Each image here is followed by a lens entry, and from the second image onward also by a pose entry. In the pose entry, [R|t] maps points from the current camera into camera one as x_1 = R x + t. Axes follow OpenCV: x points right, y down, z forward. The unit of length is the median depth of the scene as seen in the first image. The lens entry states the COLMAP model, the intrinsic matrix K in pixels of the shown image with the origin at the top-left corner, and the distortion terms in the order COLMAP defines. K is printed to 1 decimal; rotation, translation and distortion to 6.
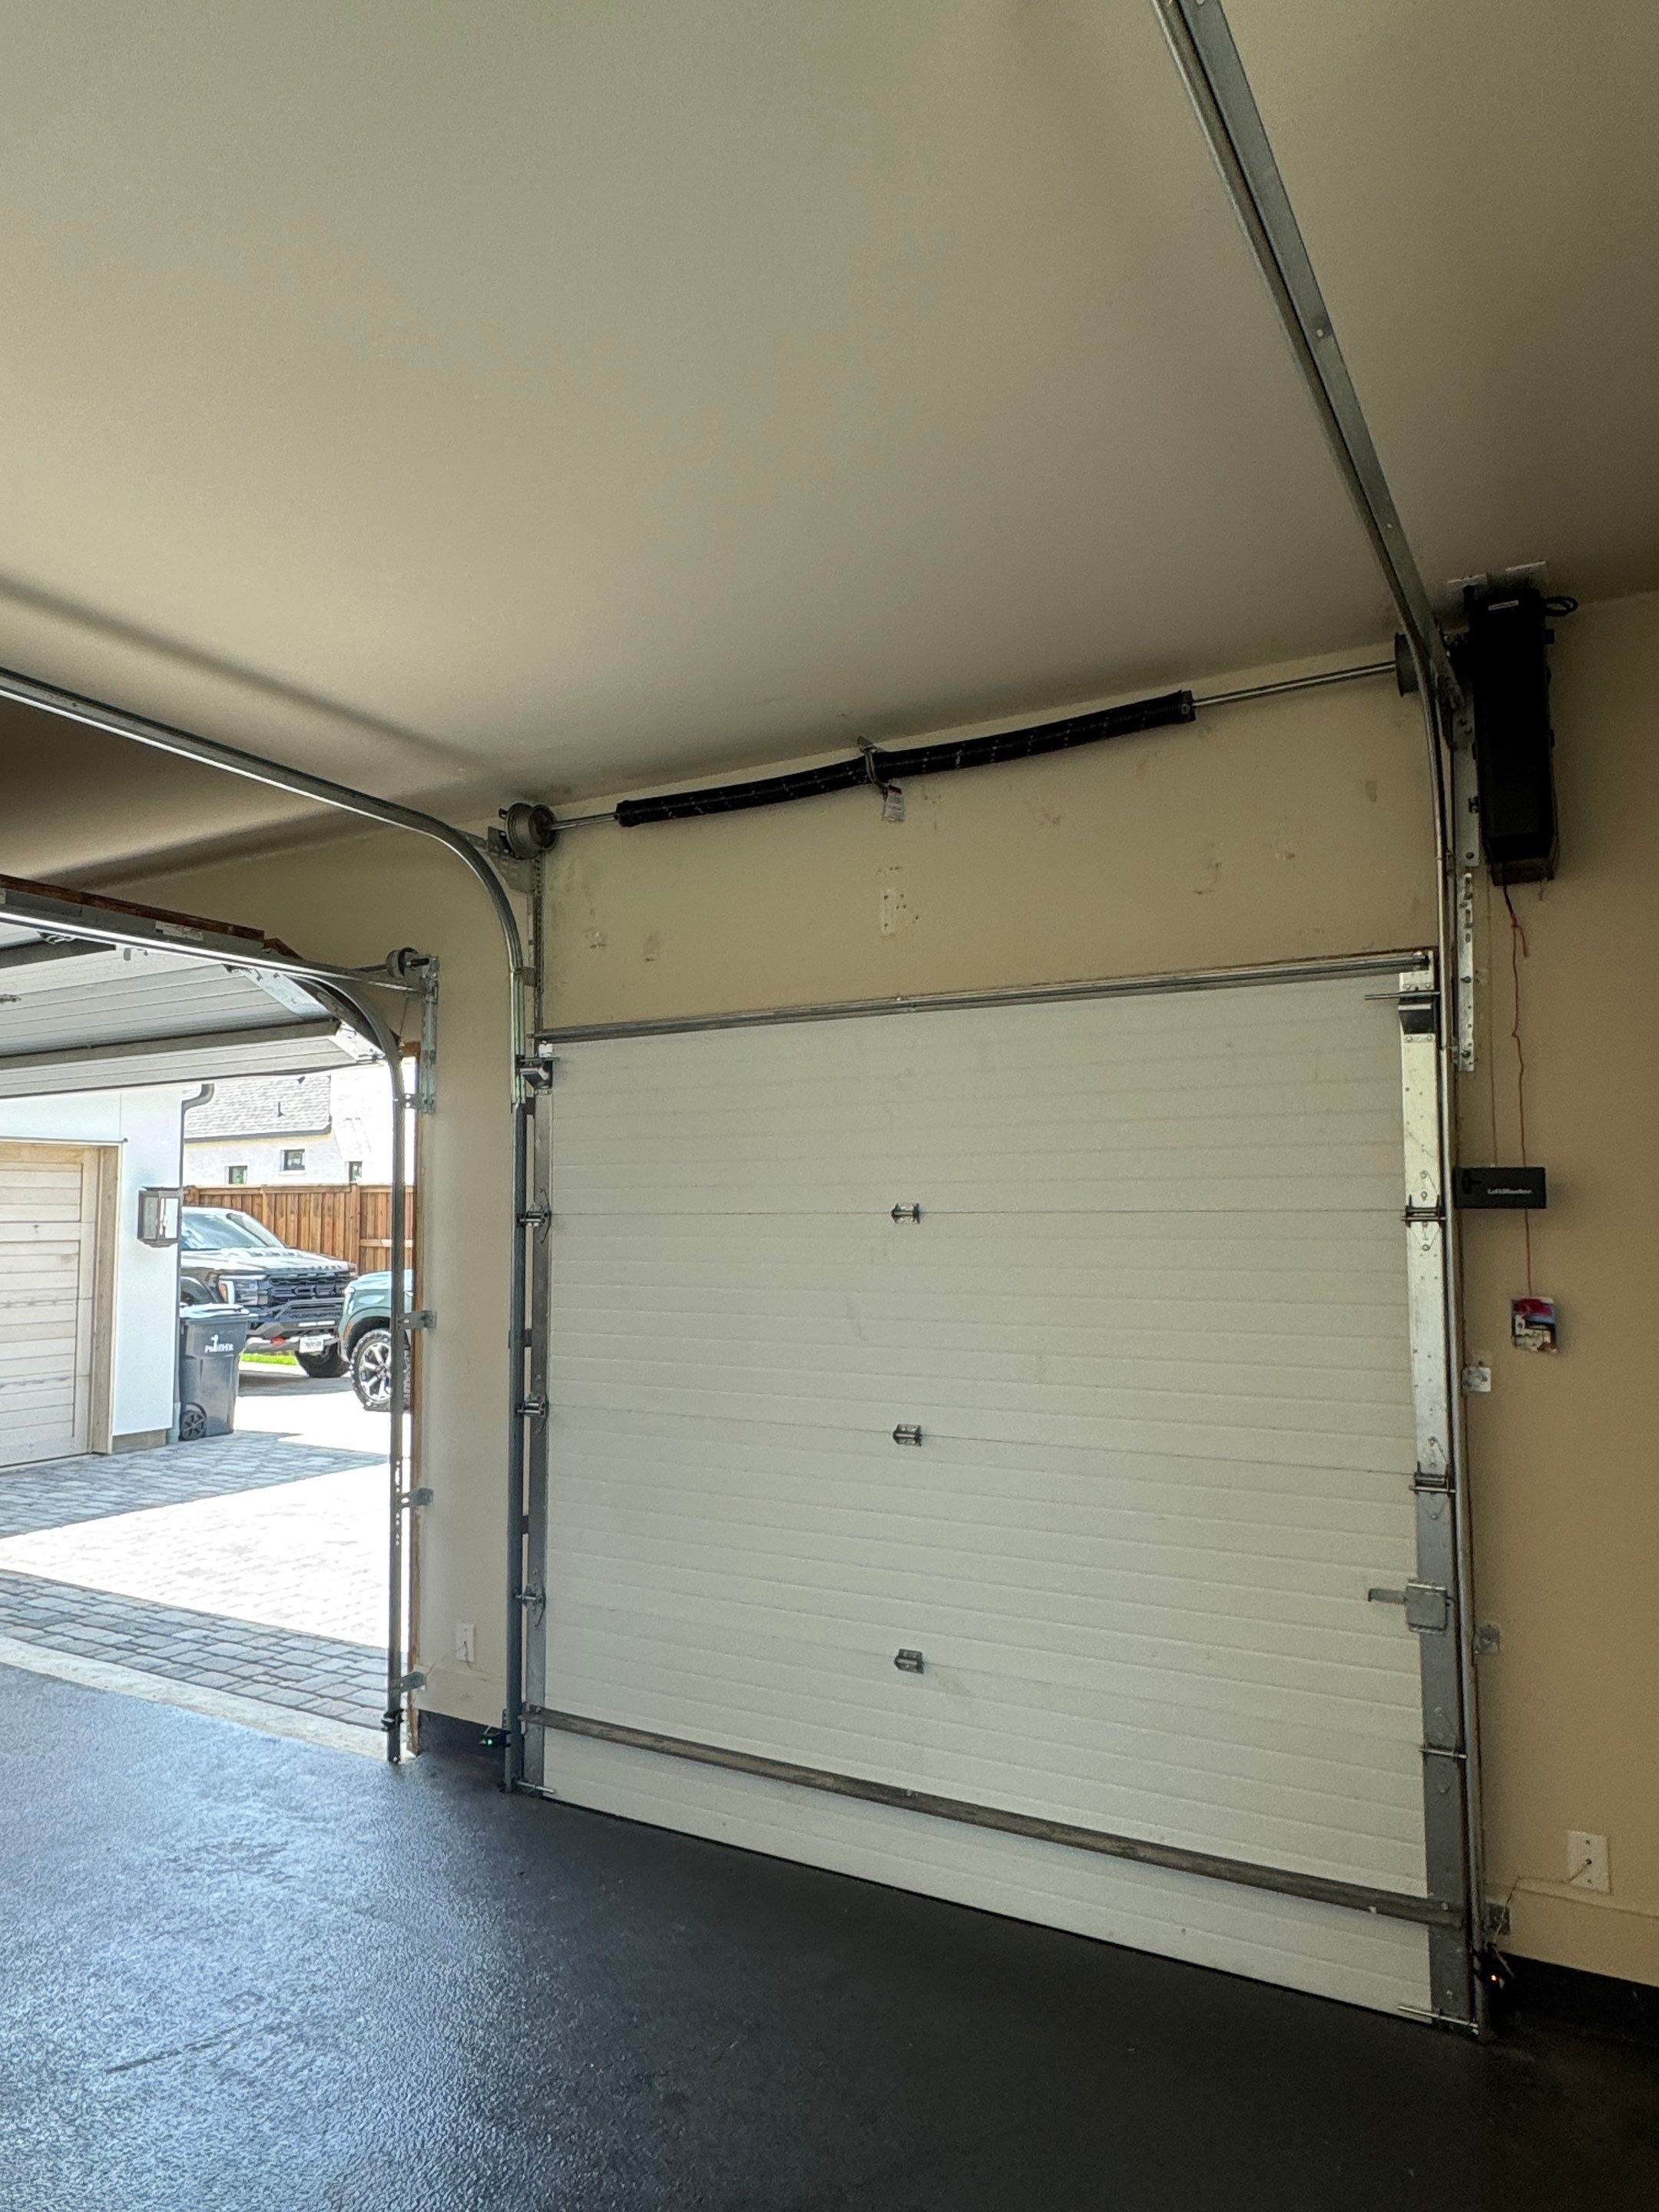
lens RADIAL K [[1407.2, 0, 829.5], [0, 1407.2, 1106.0], [0, 0, 1]] dist [-0.003412, -0.000701]
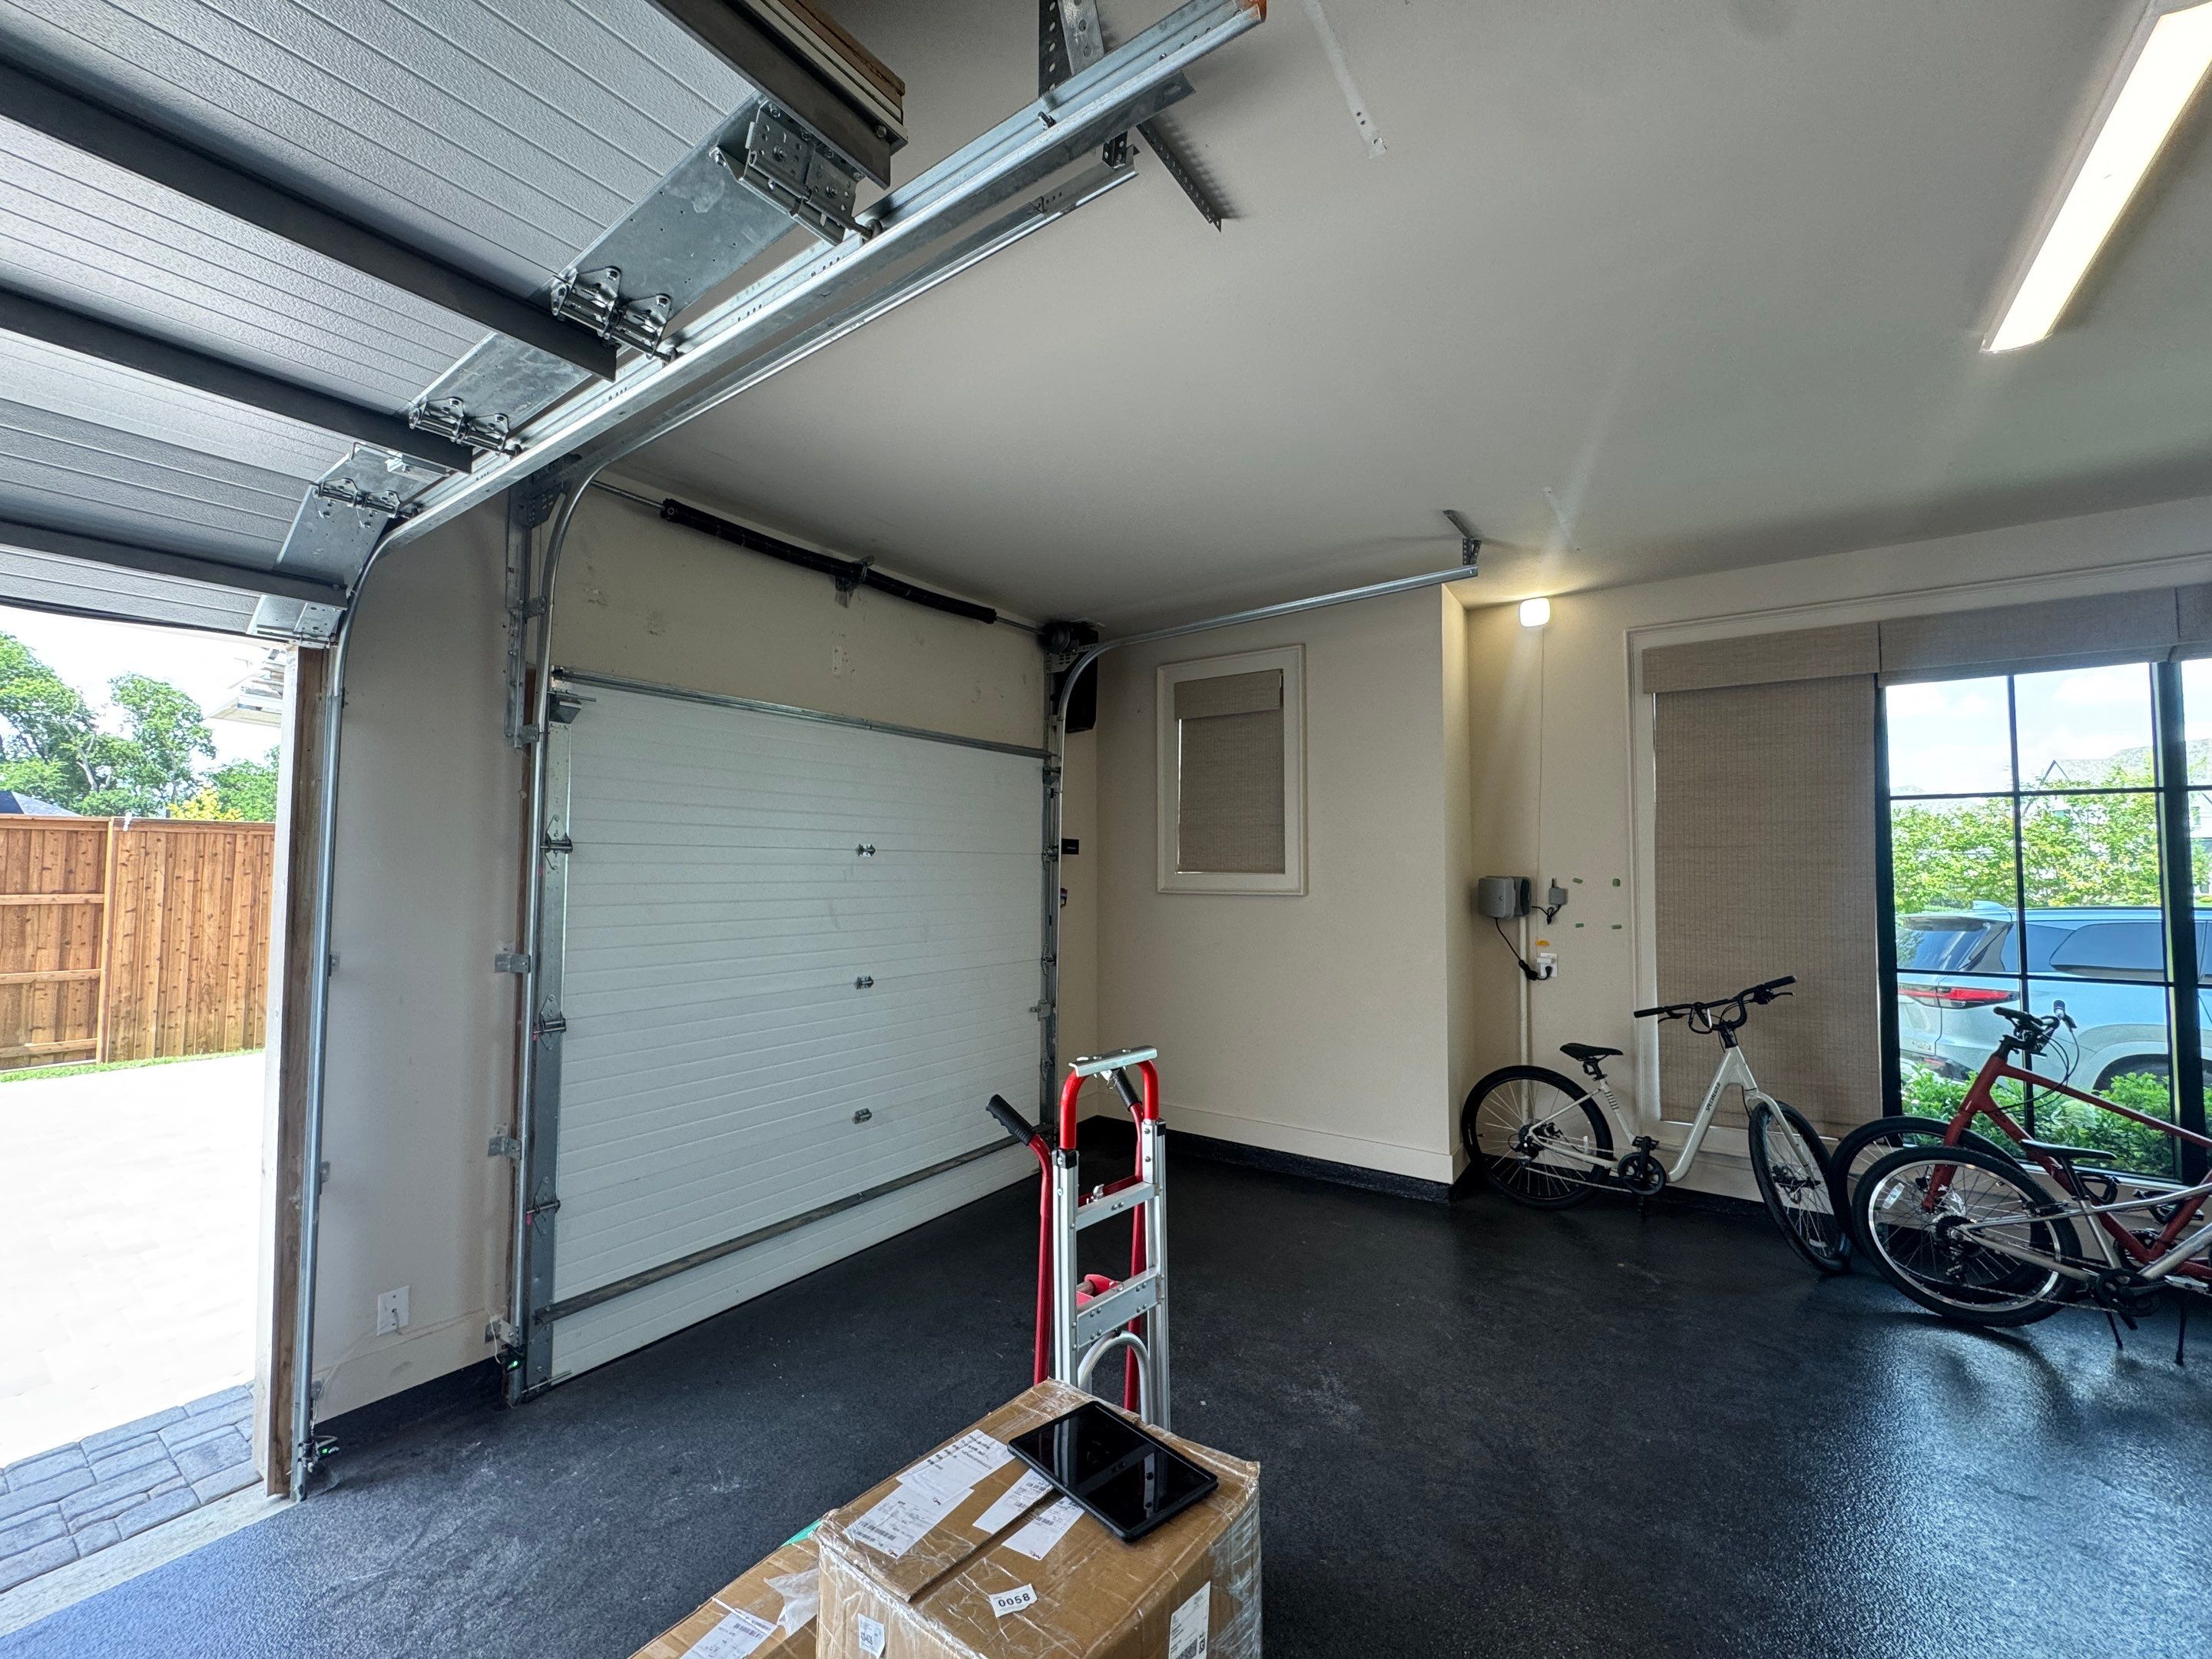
lens RADIAL K [[894.2, 0, 1109.2], [0, 894.2, 825.8], [0, 0, 1]] dist [-0.000778, -0.000097]
pose [[0.088373, 0.053982, 0.994624, -0.996600], [-0.077775, 0.995856, -0.047139, 0.076735], [-0.993047, -0.073191, 0.092205, 0.633278]]
